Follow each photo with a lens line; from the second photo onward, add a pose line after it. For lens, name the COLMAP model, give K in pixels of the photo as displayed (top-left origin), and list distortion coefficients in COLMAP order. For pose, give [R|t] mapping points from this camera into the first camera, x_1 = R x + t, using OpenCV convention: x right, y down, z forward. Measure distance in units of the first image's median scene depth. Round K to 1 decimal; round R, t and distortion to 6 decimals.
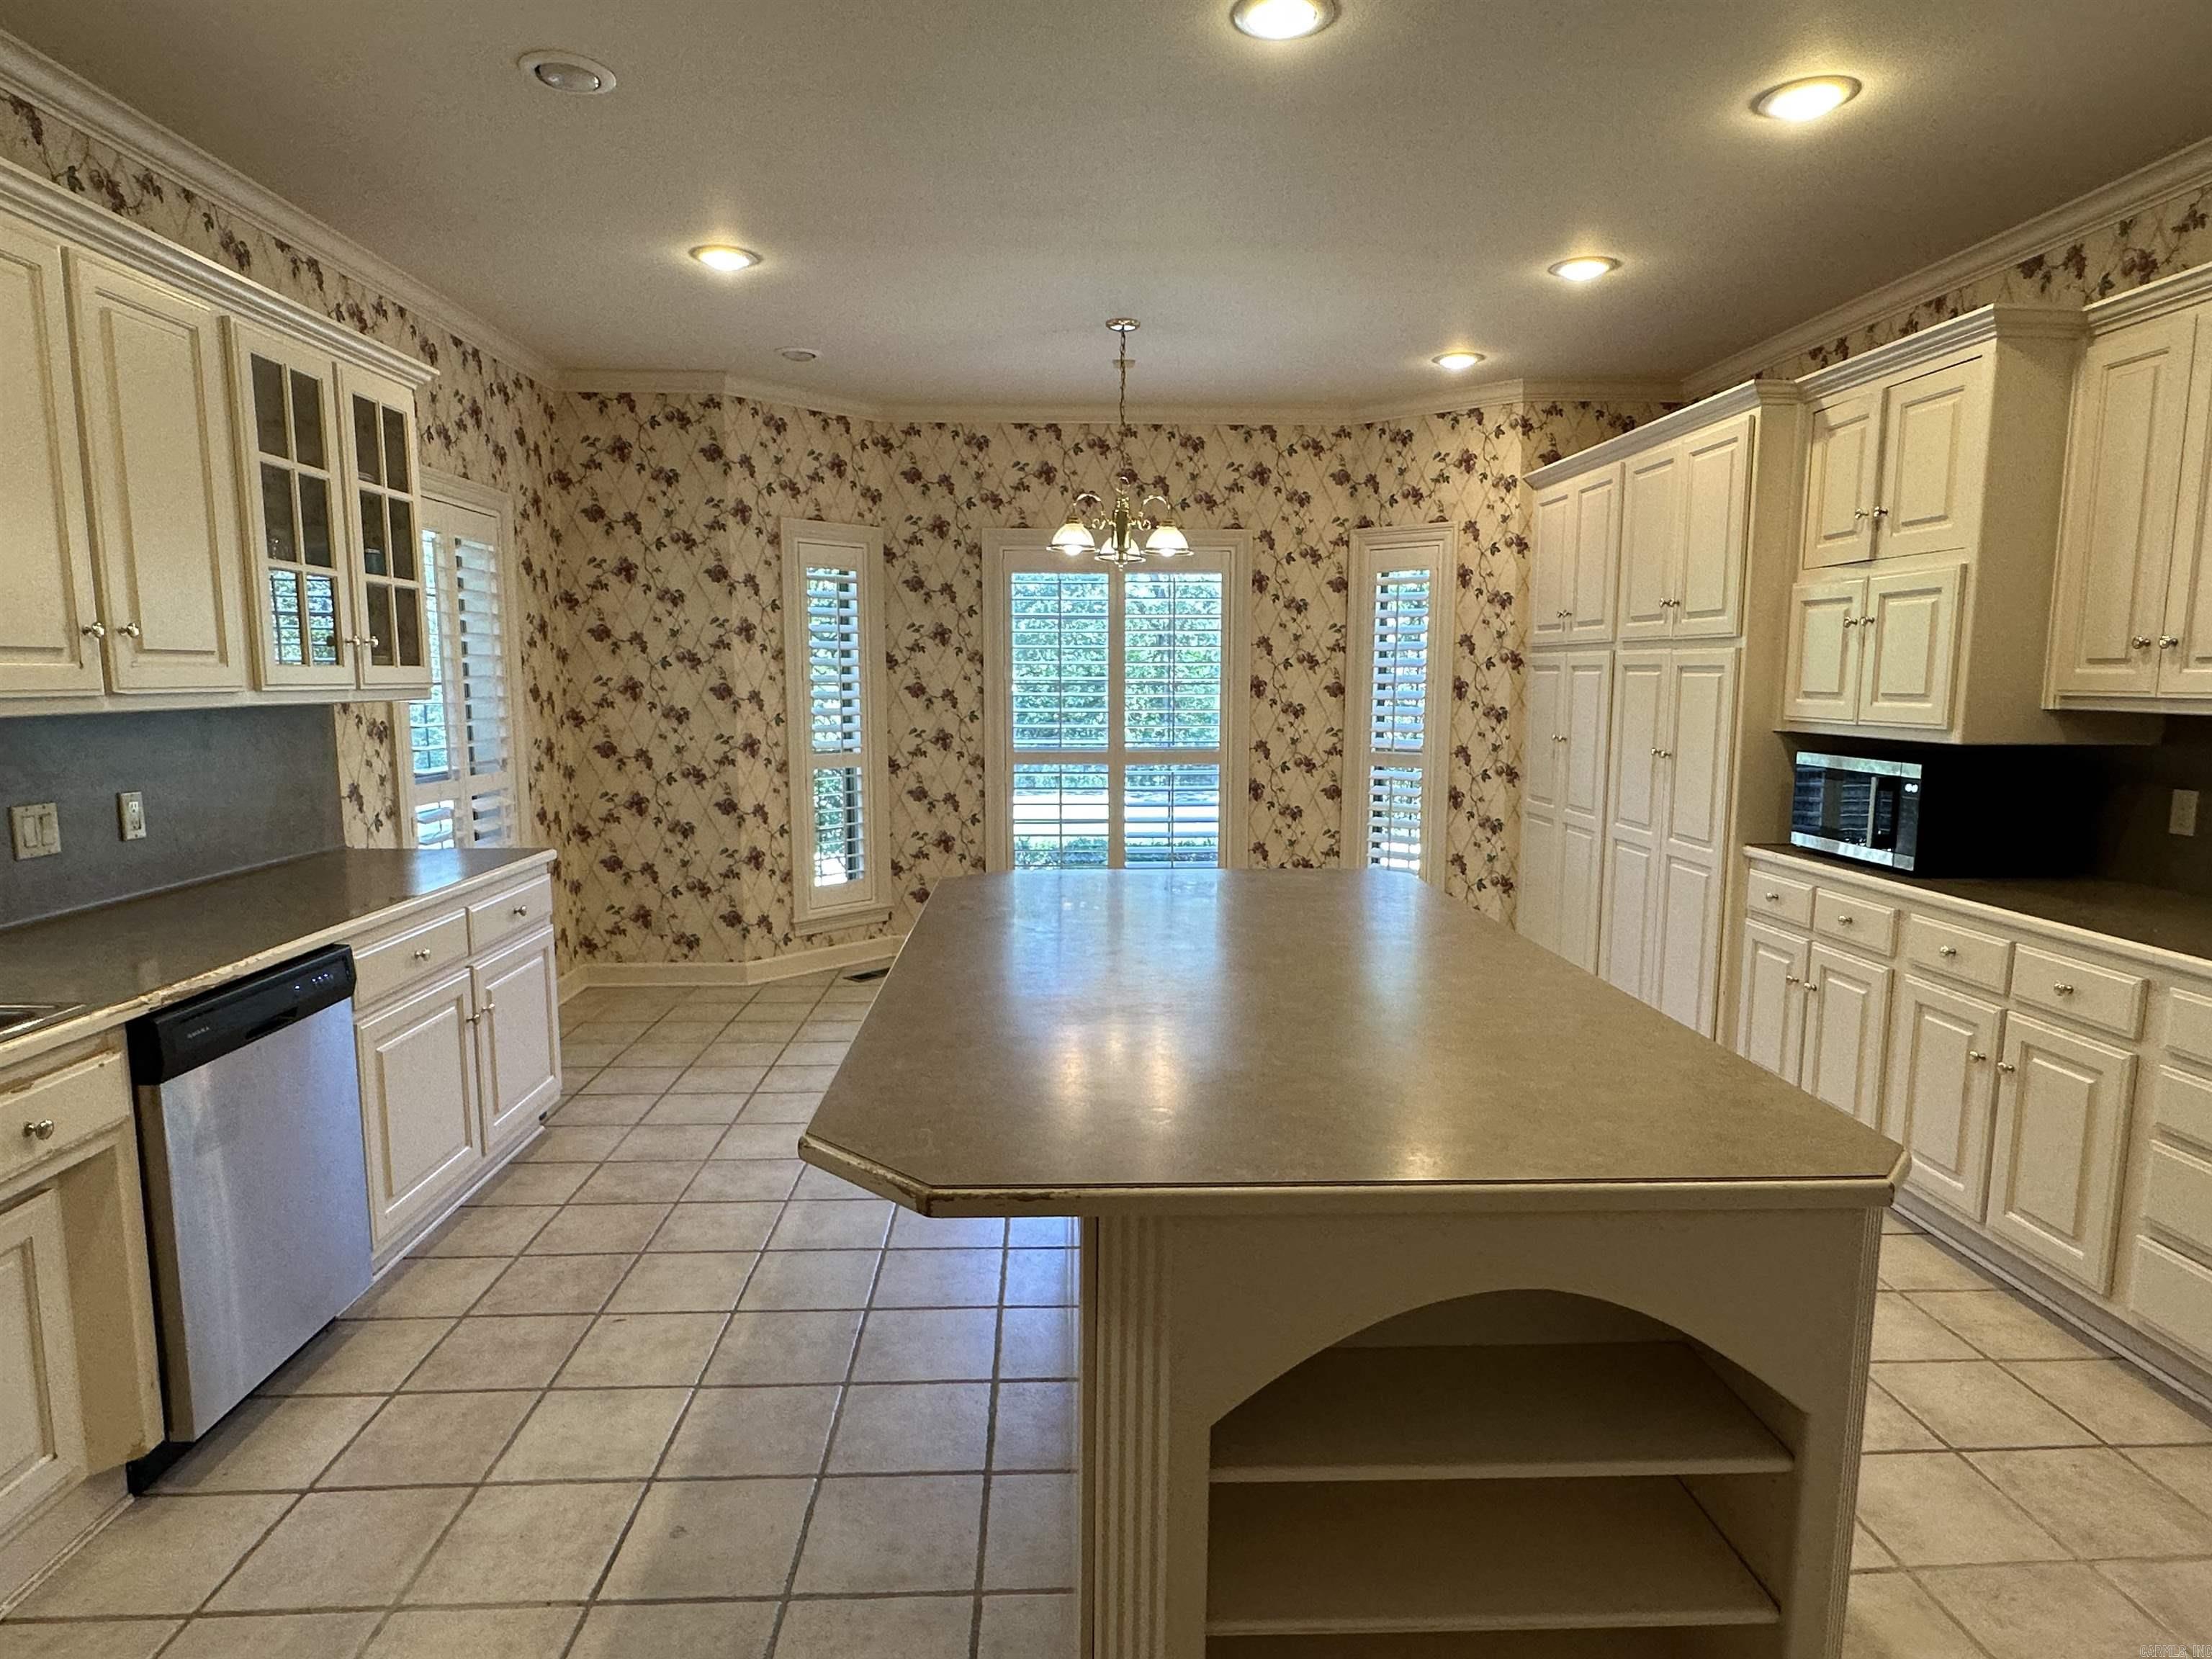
lens RADIAL K [[1255.1, 0, 1101.6], [0, 1255.1, 828.8], [0, 0, 1]] dist [0.000006, 0.000038]
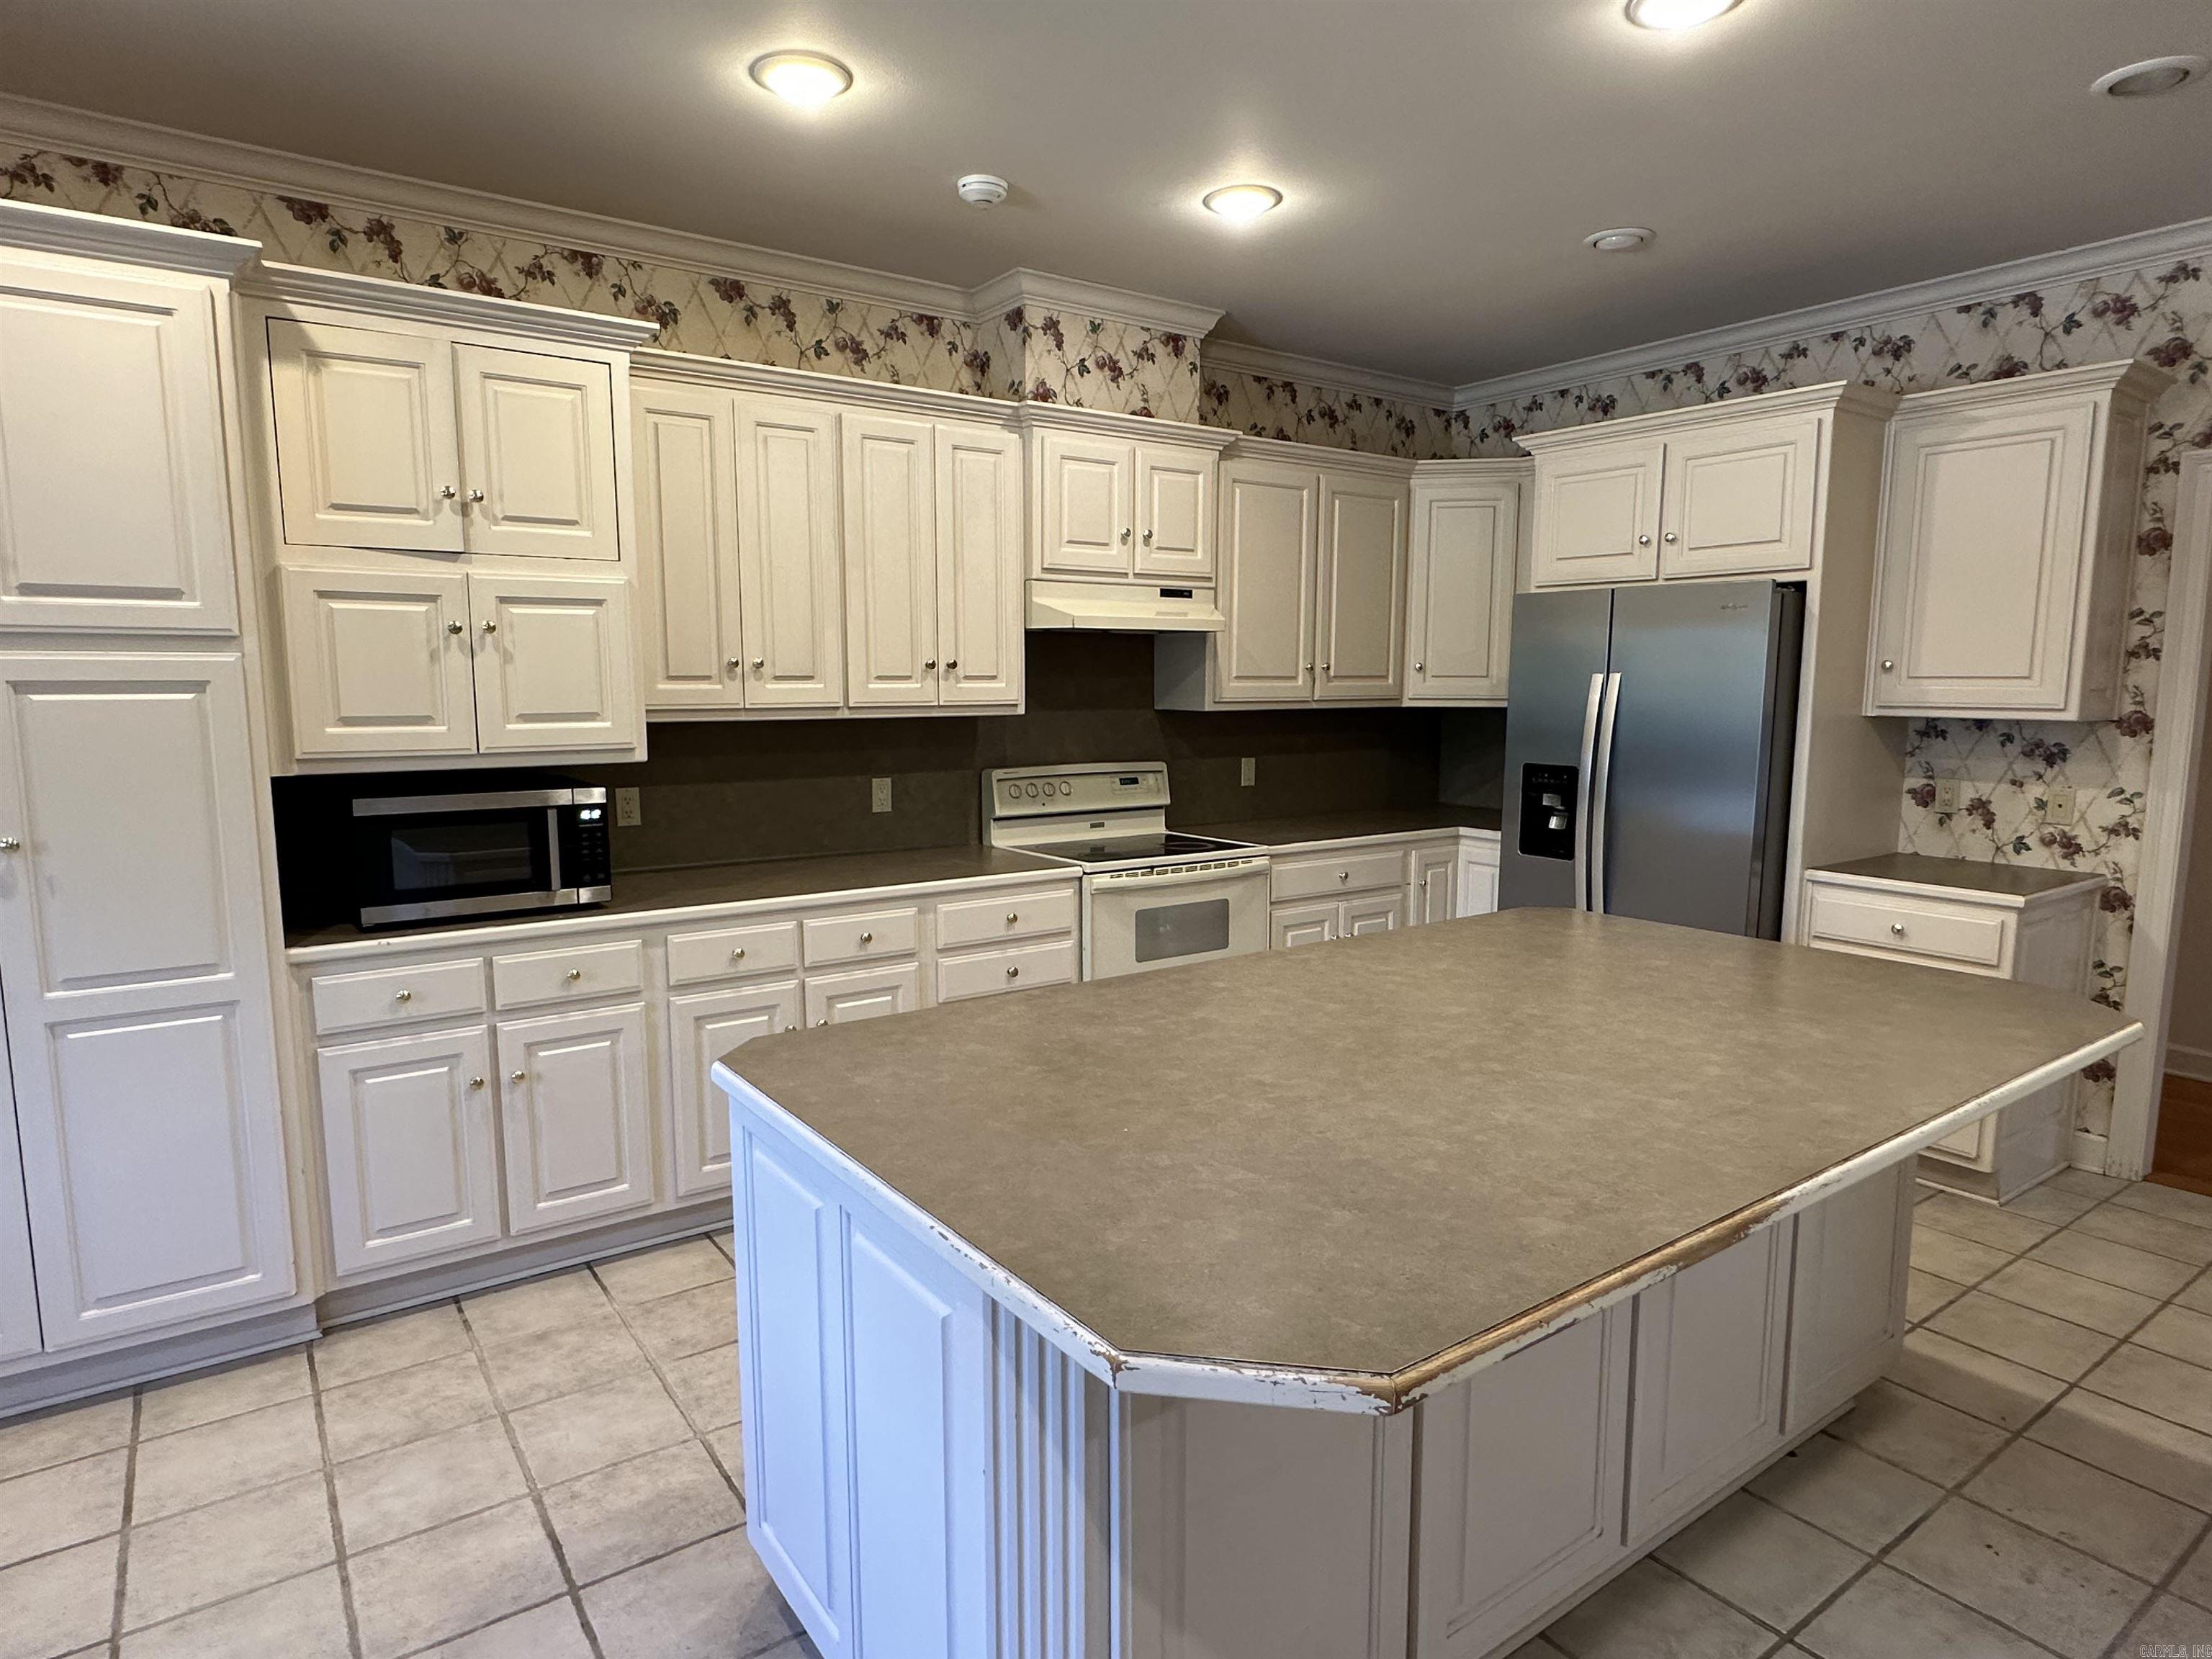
lens RADIAL K [[1255.1, 0, 1104.1], [0, 1255.1, 842.5], [0, 0, 1]] dist [0.000006, 0.000038]
pose [[-0.538434, -0.108383, 0.835669, -0.320302], [0.107610, 0.974731, 0.195753, -0.147359], [-0.835769, 0.195326, -0.513165, 1.124350]]
